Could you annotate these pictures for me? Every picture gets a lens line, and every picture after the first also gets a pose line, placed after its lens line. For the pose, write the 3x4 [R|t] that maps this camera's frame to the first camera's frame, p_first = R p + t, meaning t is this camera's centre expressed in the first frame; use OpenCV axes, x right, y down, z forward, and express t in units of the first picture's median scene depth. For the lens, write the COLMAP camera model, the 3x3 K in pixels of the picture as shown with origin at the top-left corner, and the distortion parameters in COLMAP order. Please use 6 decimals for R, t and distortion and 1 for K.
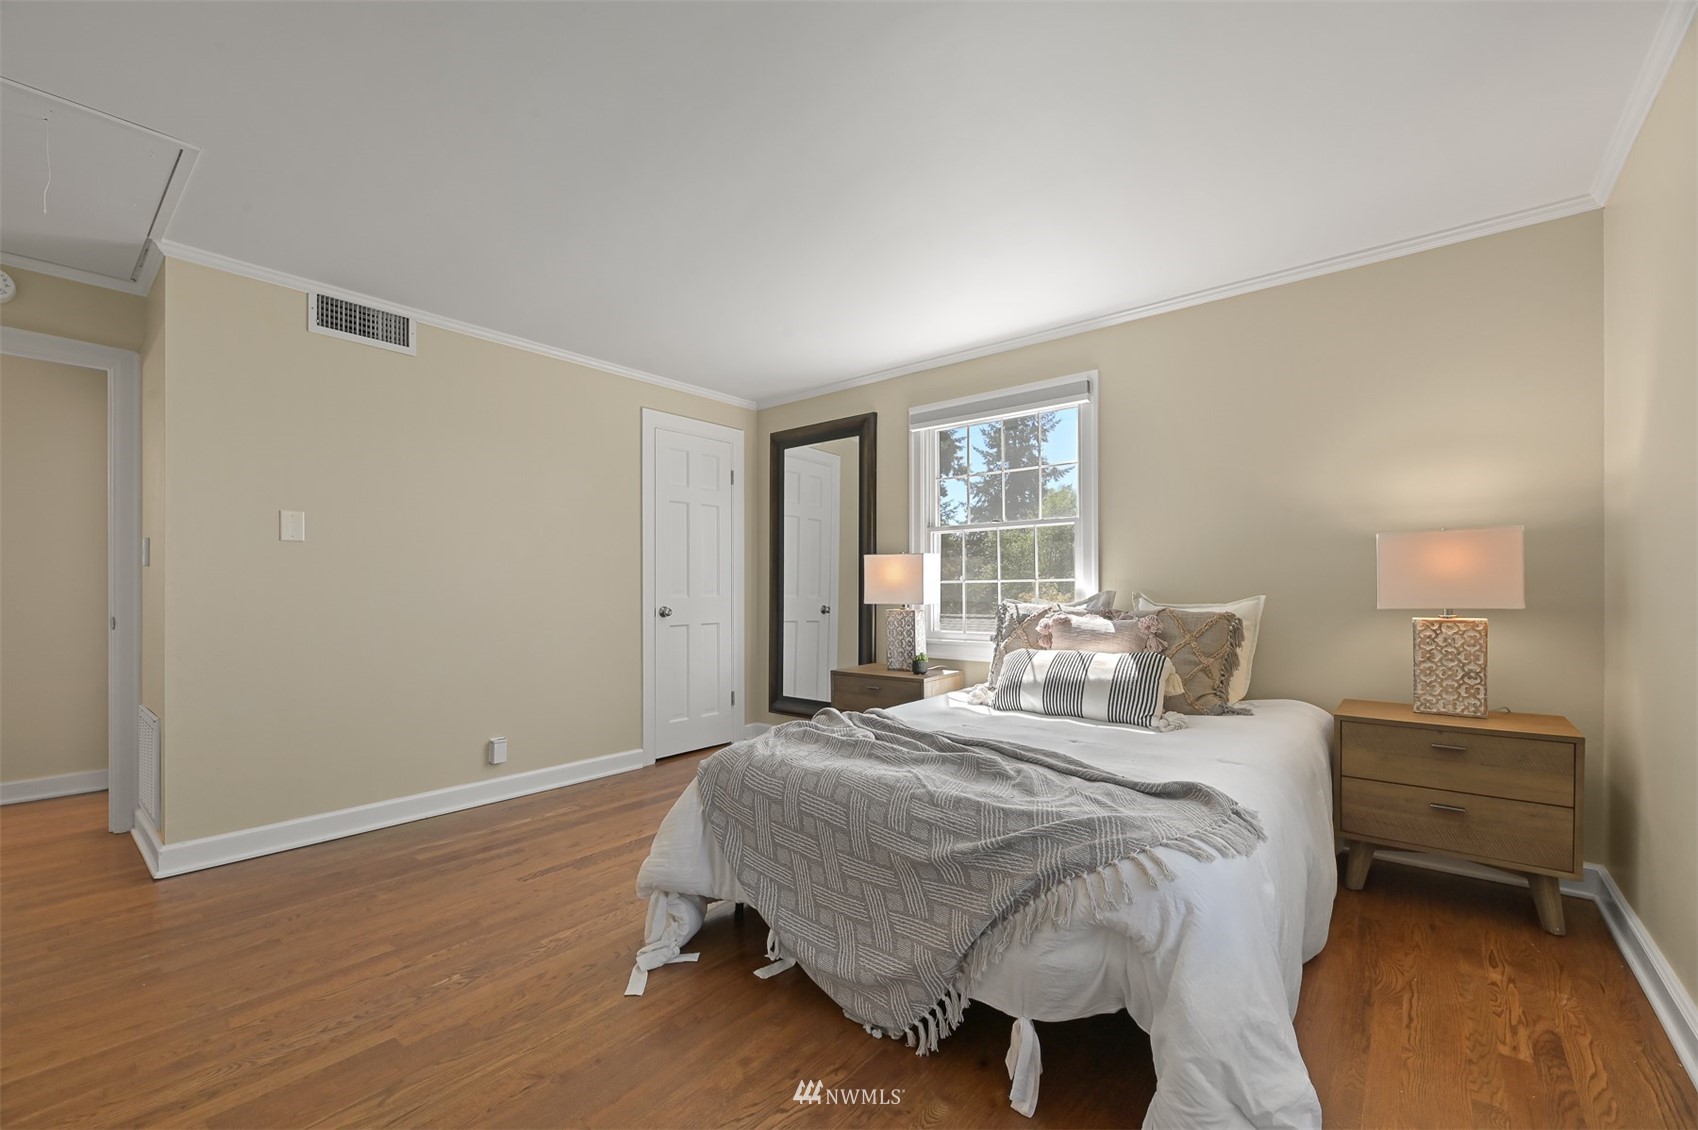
lens RADIAL K [[697.2, 0, 846.1], [0, 697.2, 563.2], [0, 0, 1]] dist [-0.011805, -0.001644]
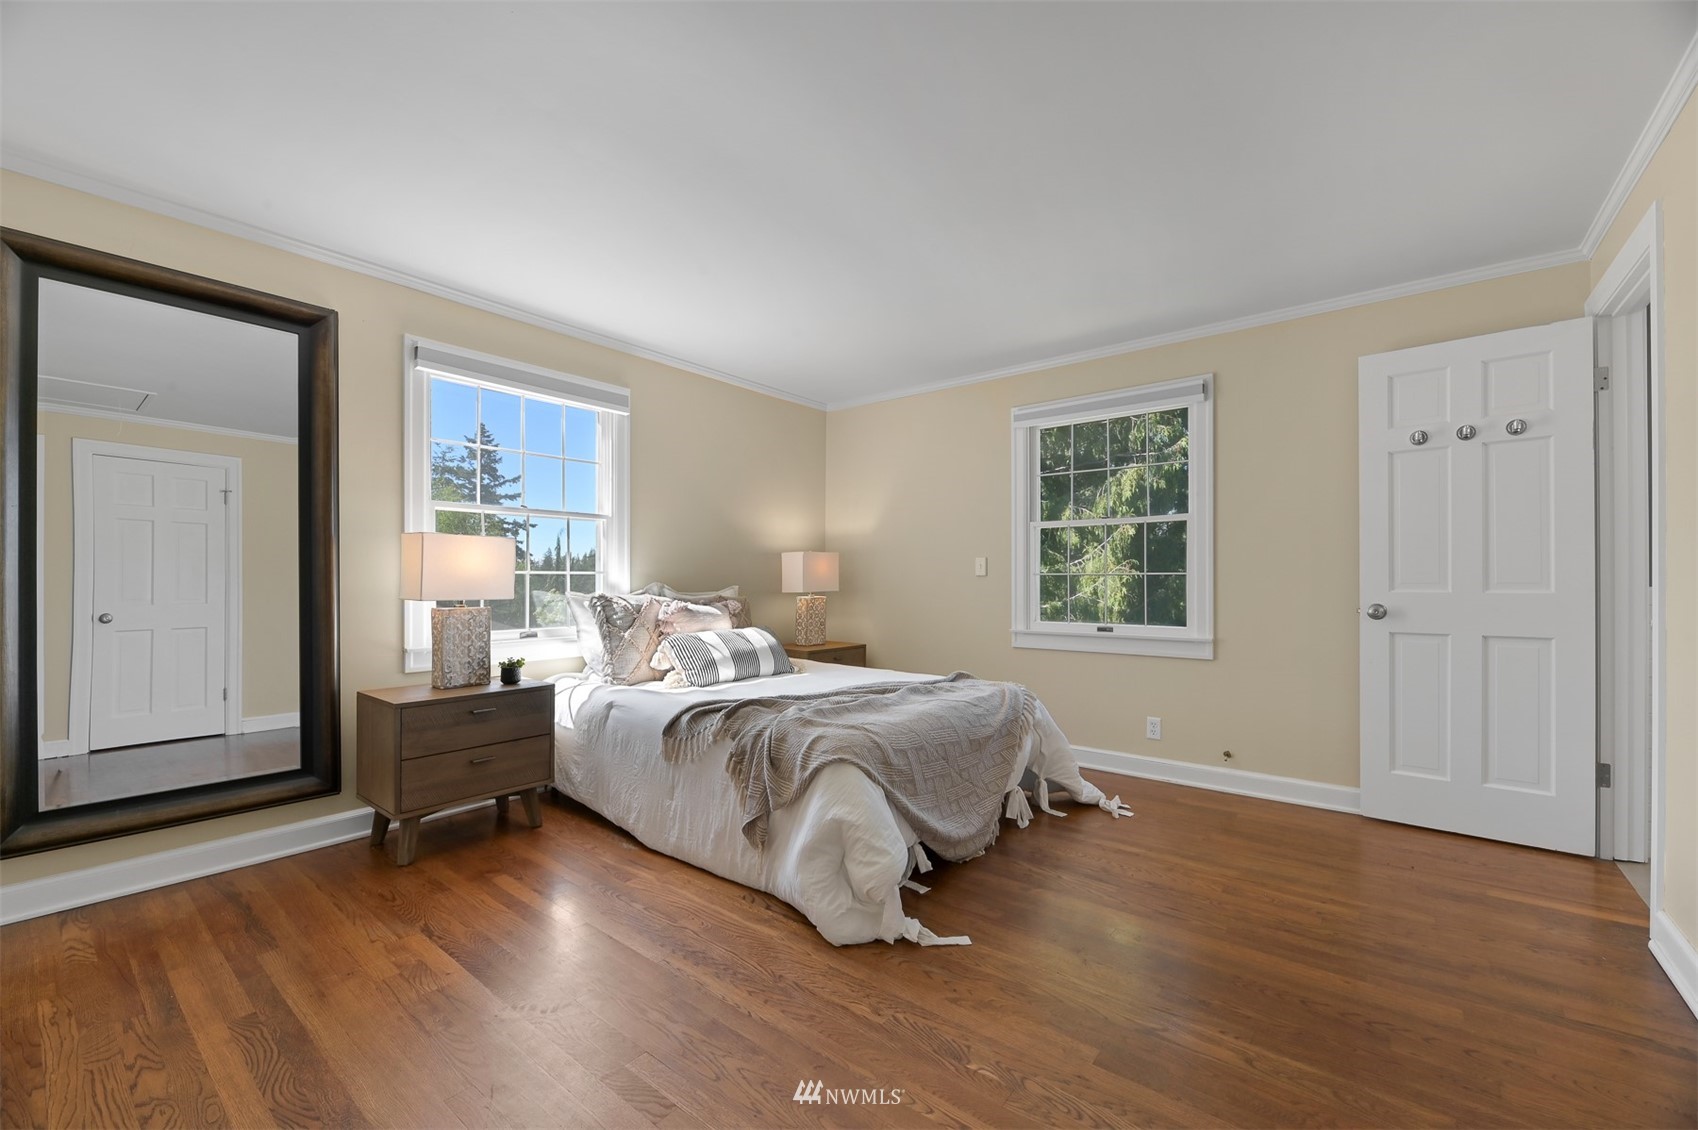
lens RADIAL K [[697.2, 0, 846.1], [0, 697.2, 563.2], [0, 0, 1]] dist [-0.011805, -0.001644]
pose [[-0.024037, 0.028274, 0.999311, -0.988097], [-0.033062, 0.999031, -0.029062, 0.036824], [-0.999164, -0.033738, -0.023079, 0.853710]]
